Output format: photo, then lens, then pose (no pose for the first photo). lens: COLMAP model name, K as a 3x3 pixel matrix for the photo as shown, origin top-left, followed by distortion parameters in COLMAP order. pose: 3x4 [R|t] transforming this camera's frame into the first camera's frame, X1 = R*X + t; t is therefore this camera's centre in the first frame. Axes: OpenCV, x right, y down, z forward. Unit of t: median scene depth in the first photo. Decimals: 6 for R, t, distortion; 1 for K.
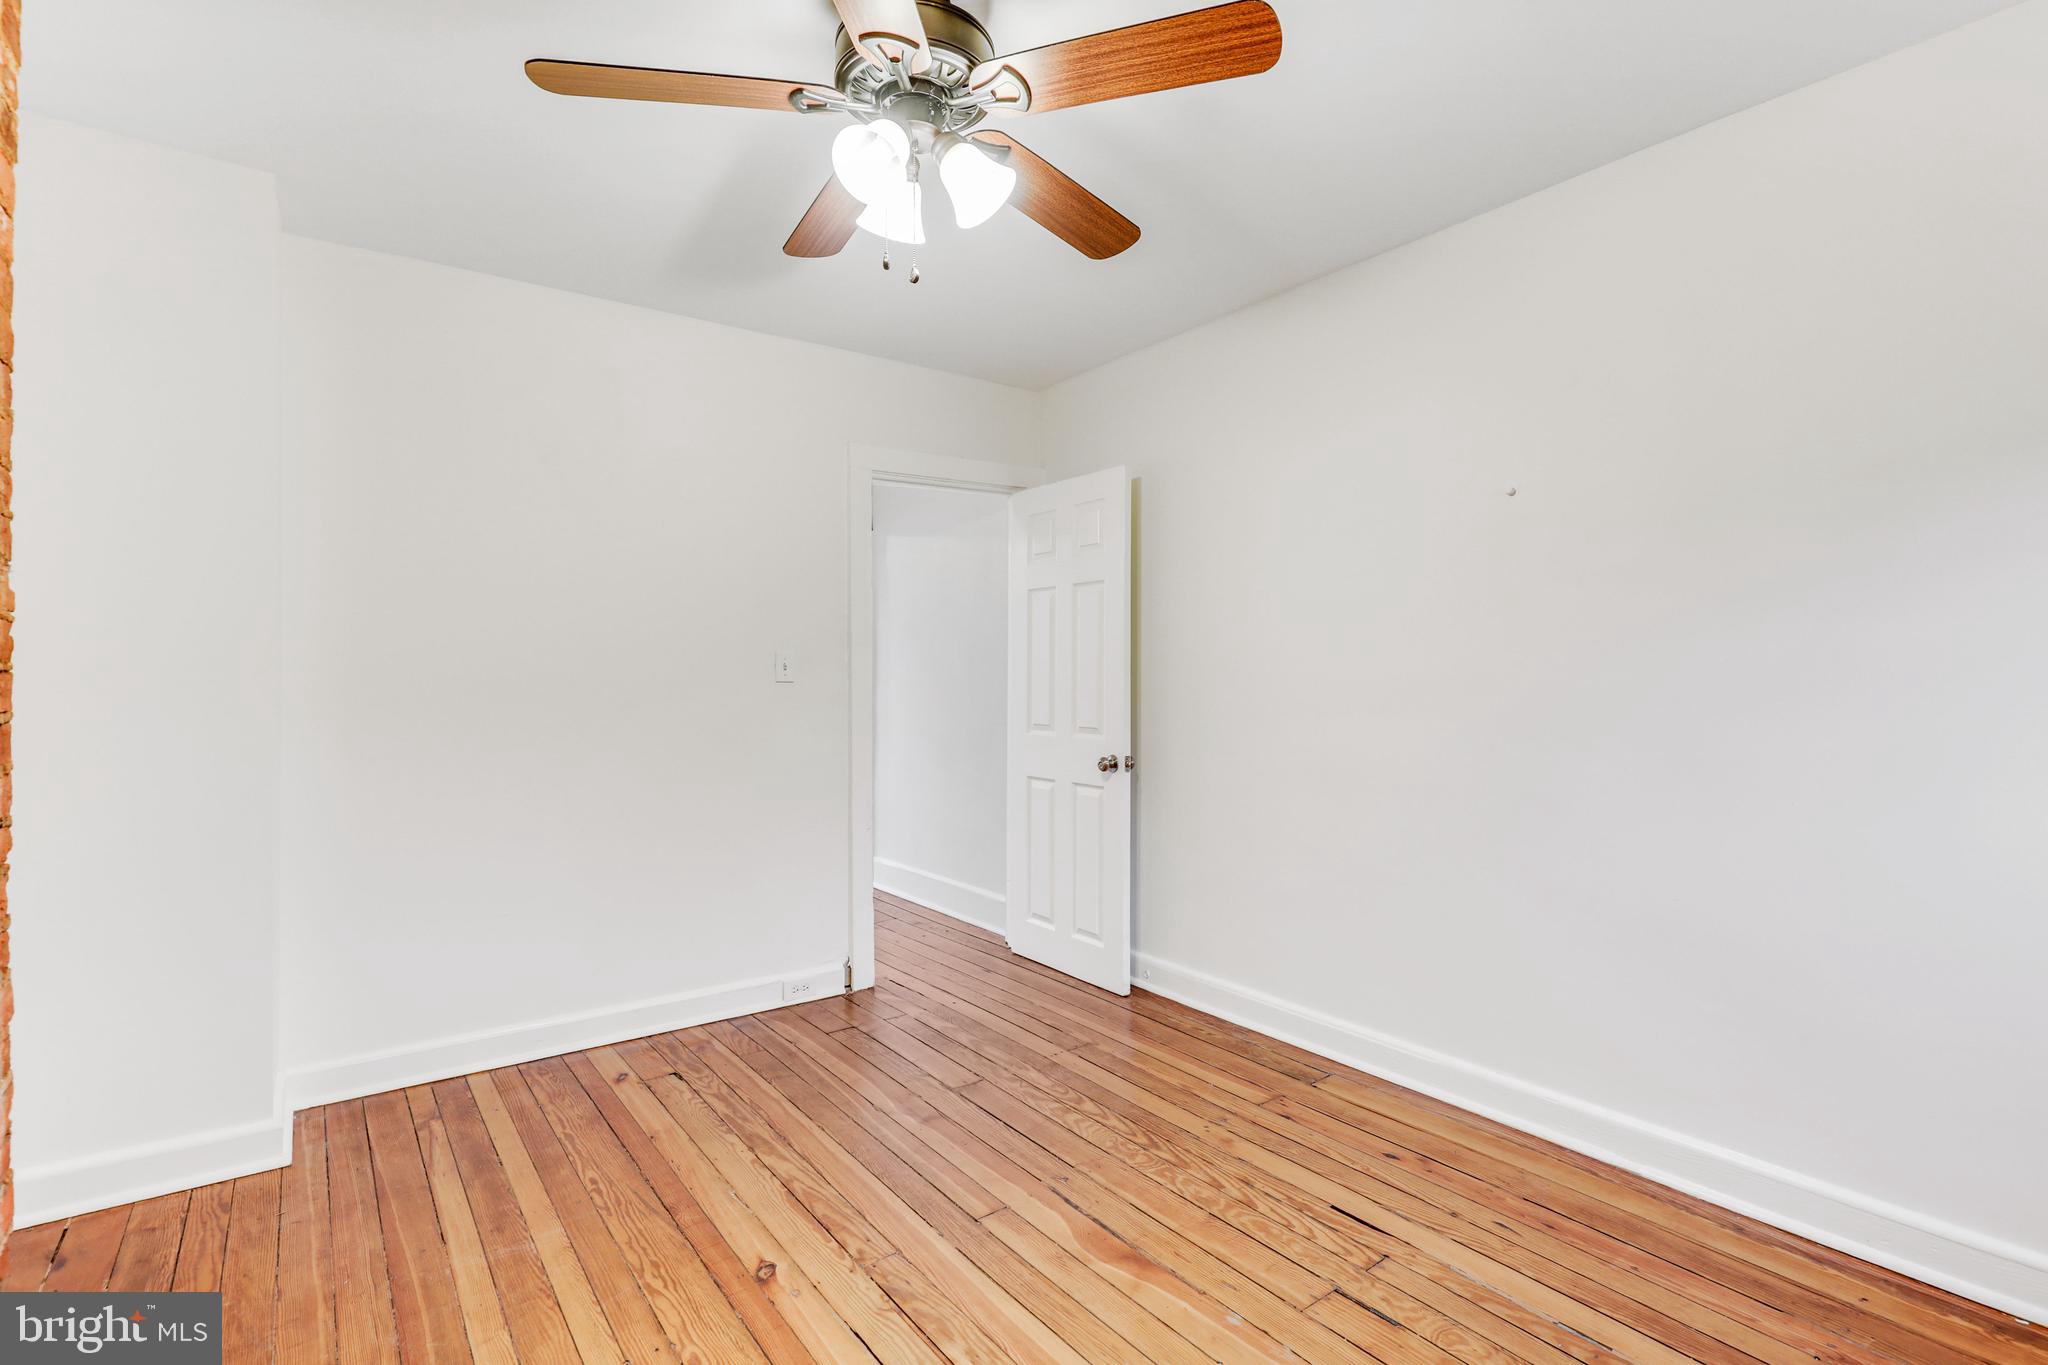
lens RADIAL K [[939.6, 0, 1033.9], [0, 939.6, 677.4], [0, 0, 1]] dist [0.020281, -0.008115]
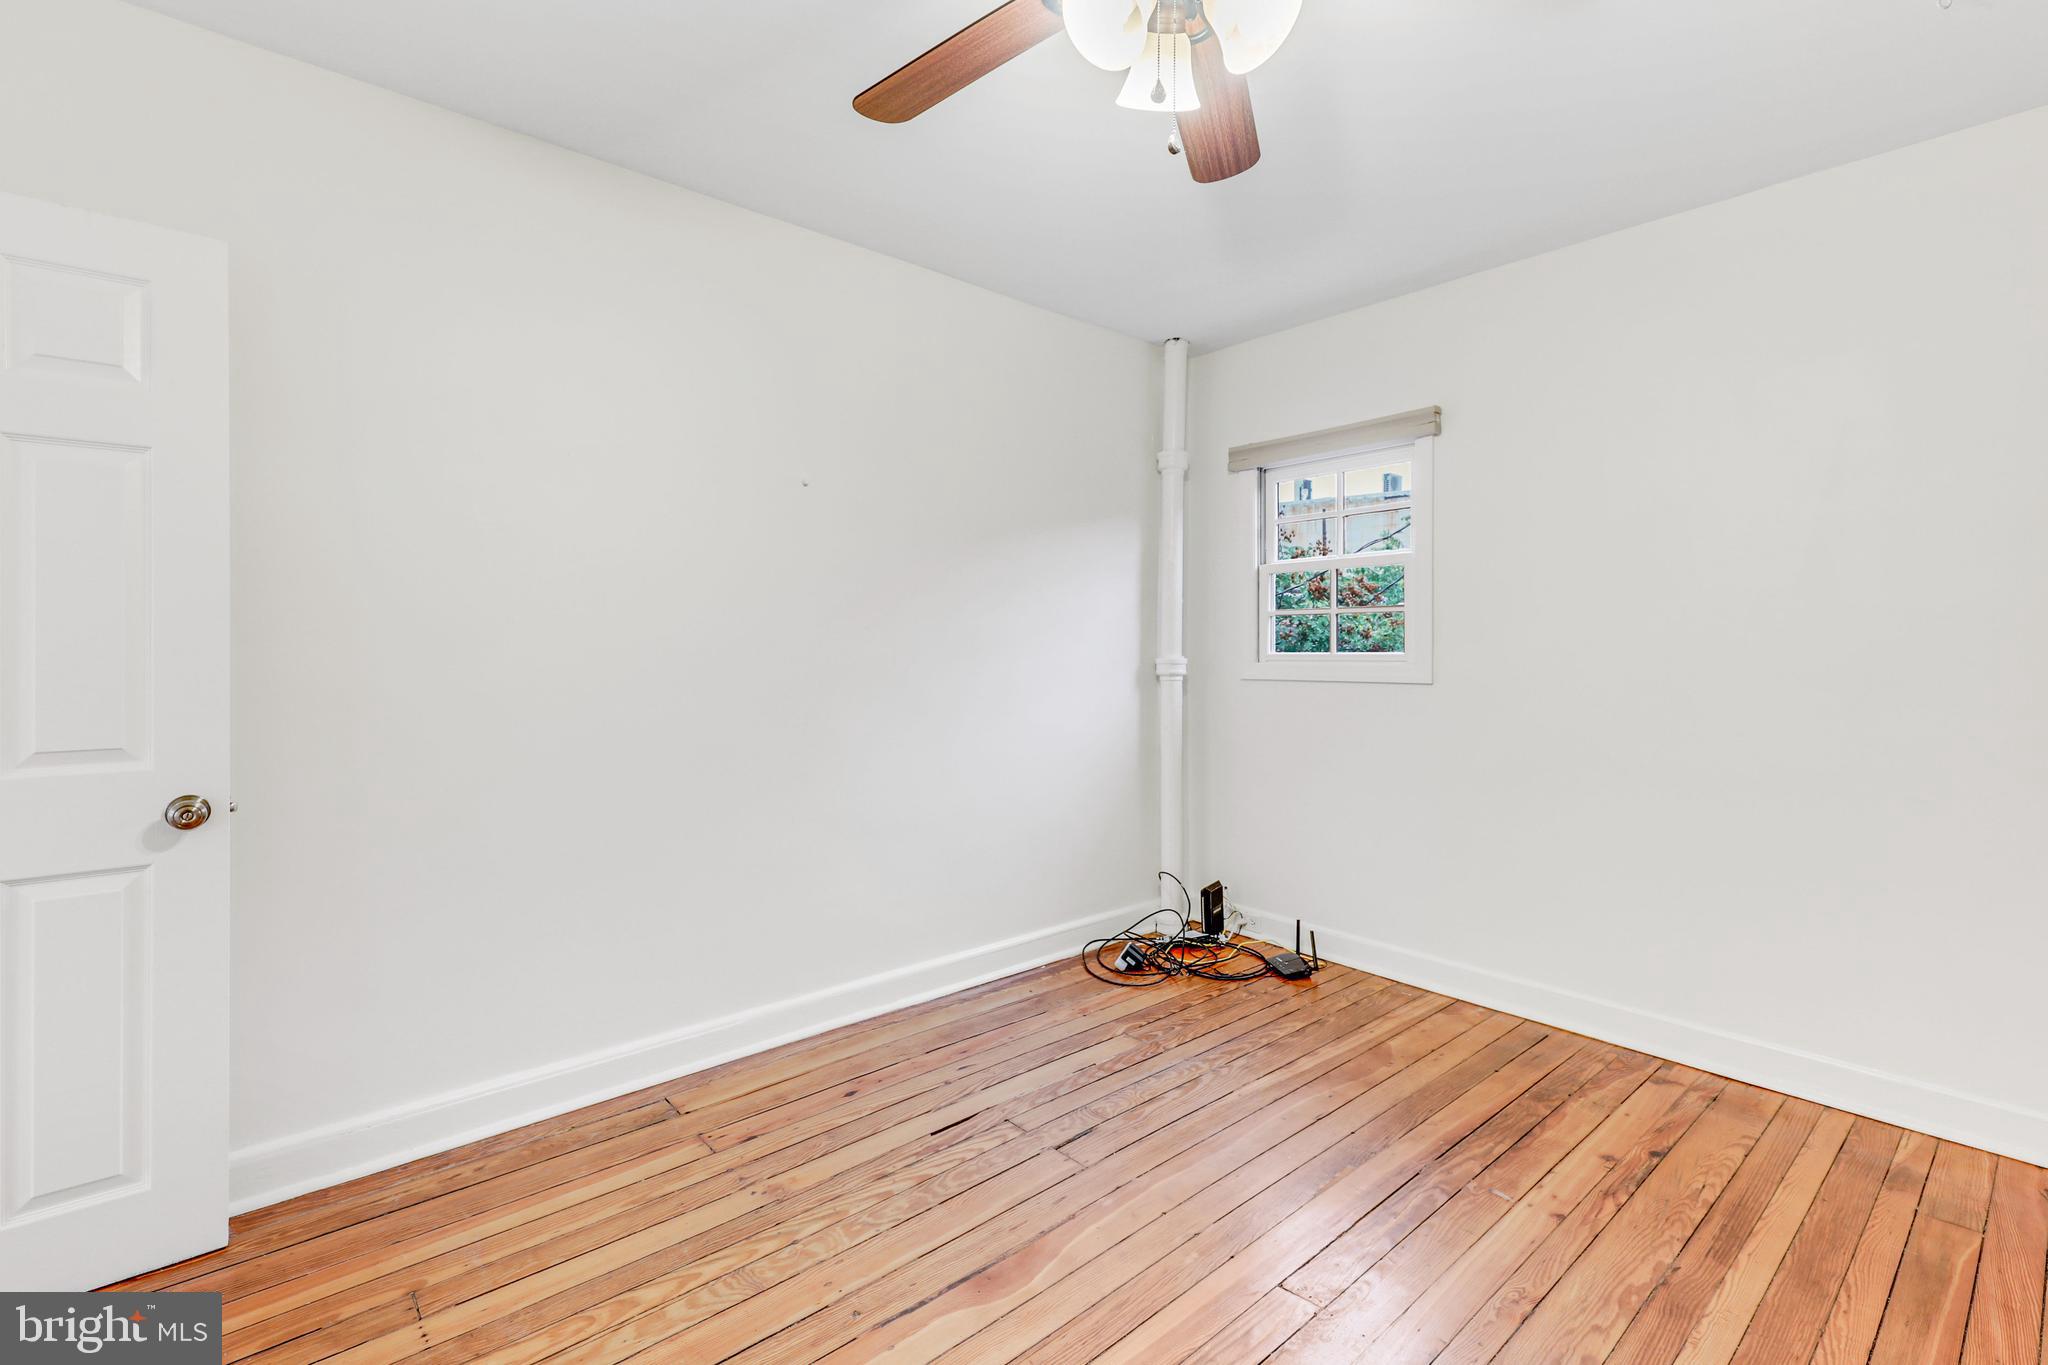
lens RADIAL K [[936.9, 0, 1007.5], [0, 936.9, 648.5], [0, 0, 1]] dist [0.019927, -0.007032]
pose [[-0.050326, -0.005586, 0.998717, -0.737942], [0.001989, 0.999982, 0.005693, -0.000680], [-0.998731, 0.002273, -0.050314, 0.940935]]
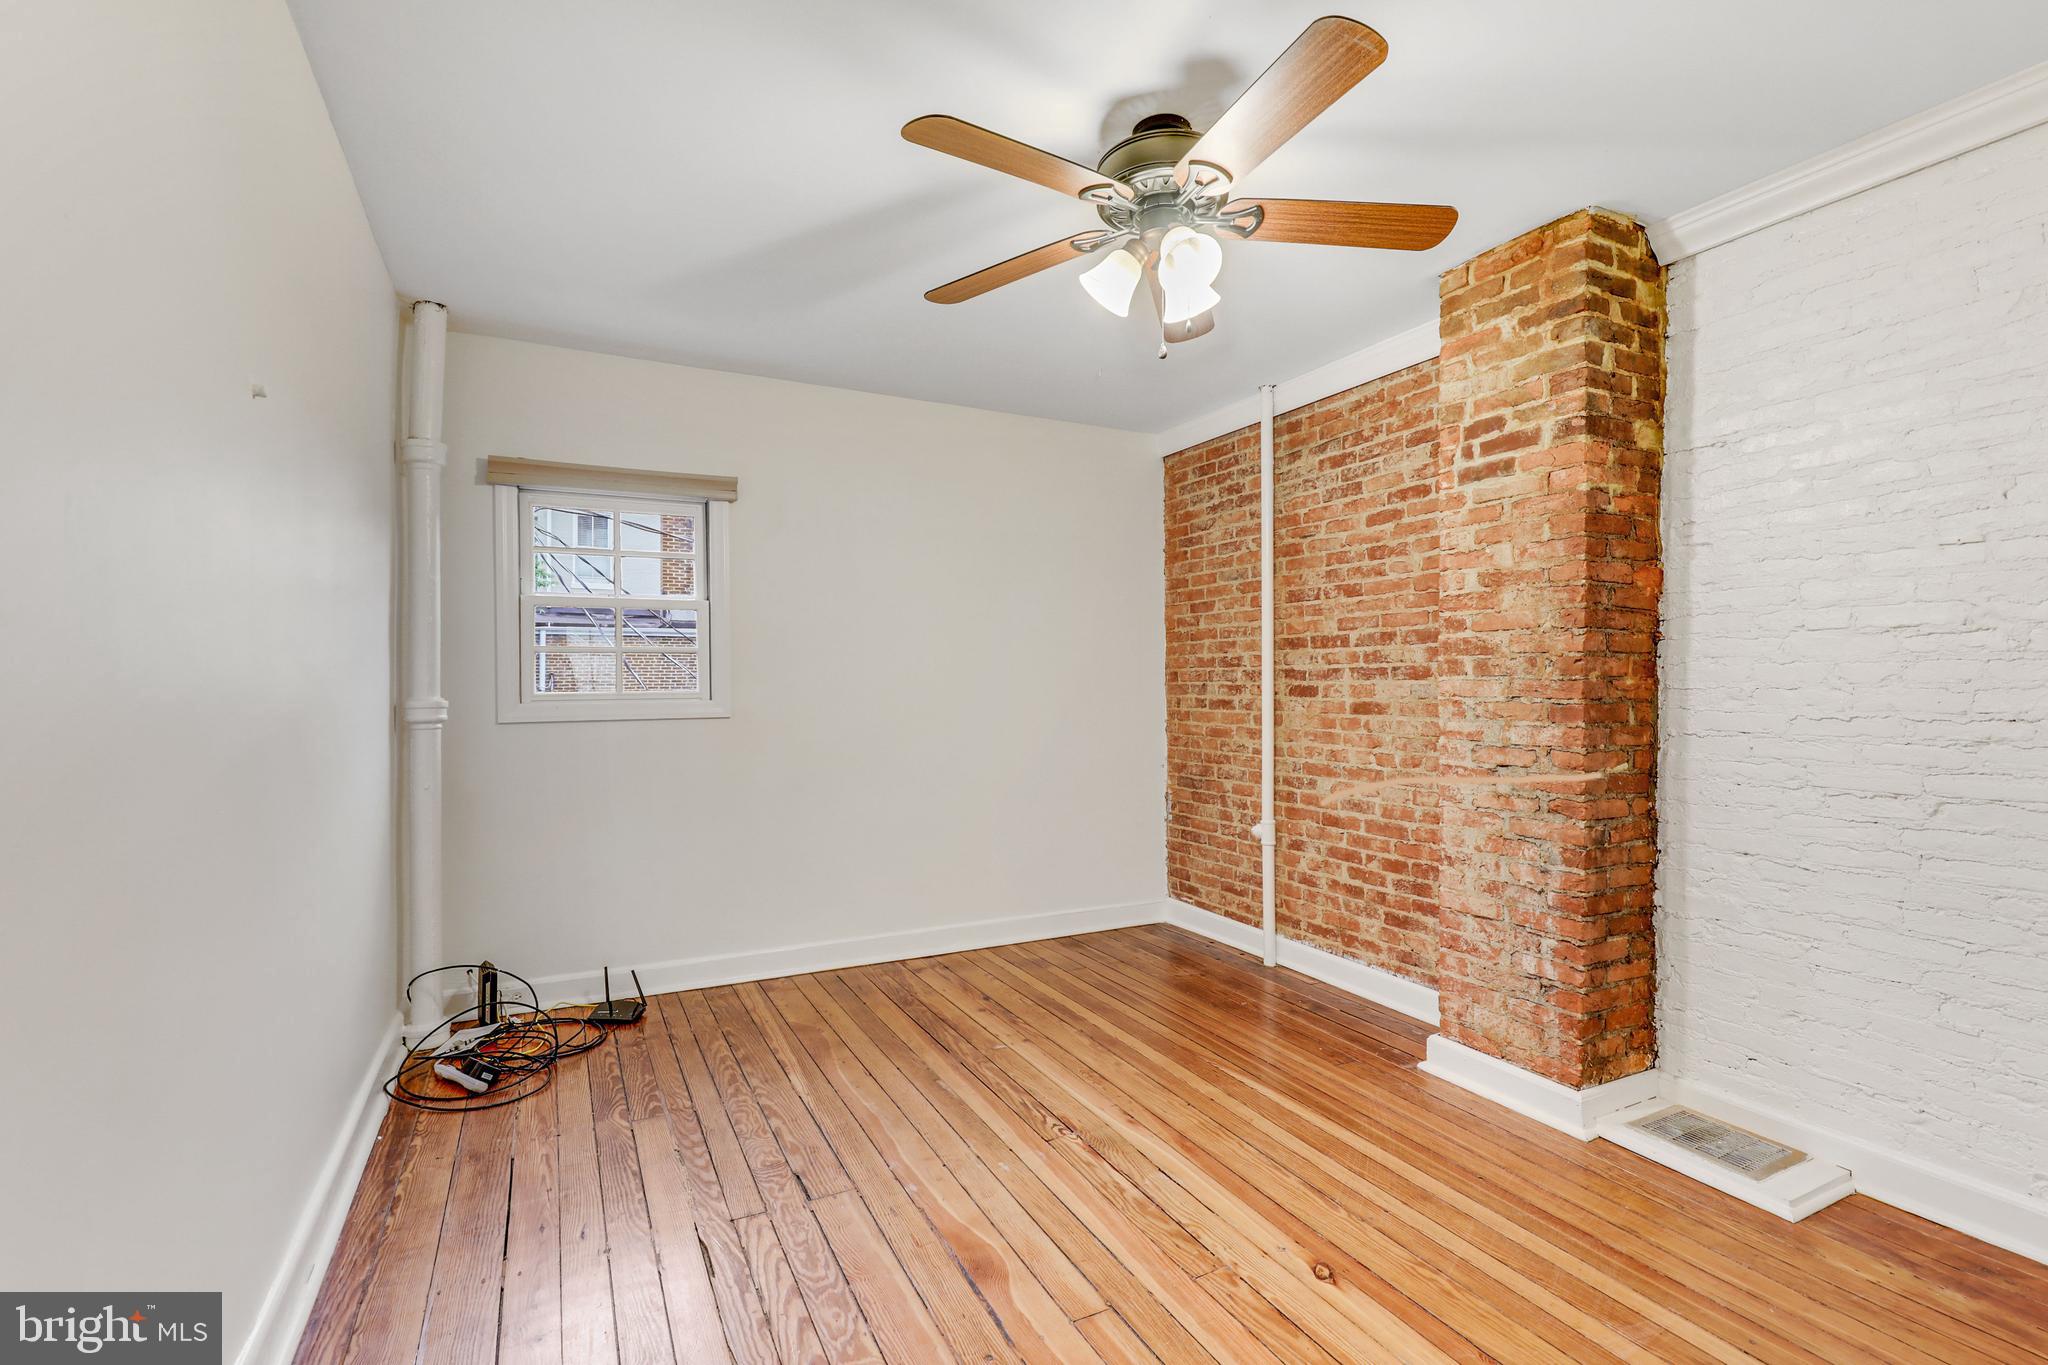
lens RADIAL K [[939.6, 0, 1033.9], [0, 939.6, 677.4], [0, 0, 1]] dist [0.020281, -0.008115]
pose [[-0.983277, 0.000009, 0.182117, -0.142677], [0.000150, 1.000000, 0.000755, -0.007630], [-0.182117, 0.000770, -0.983277, 1.776258]]
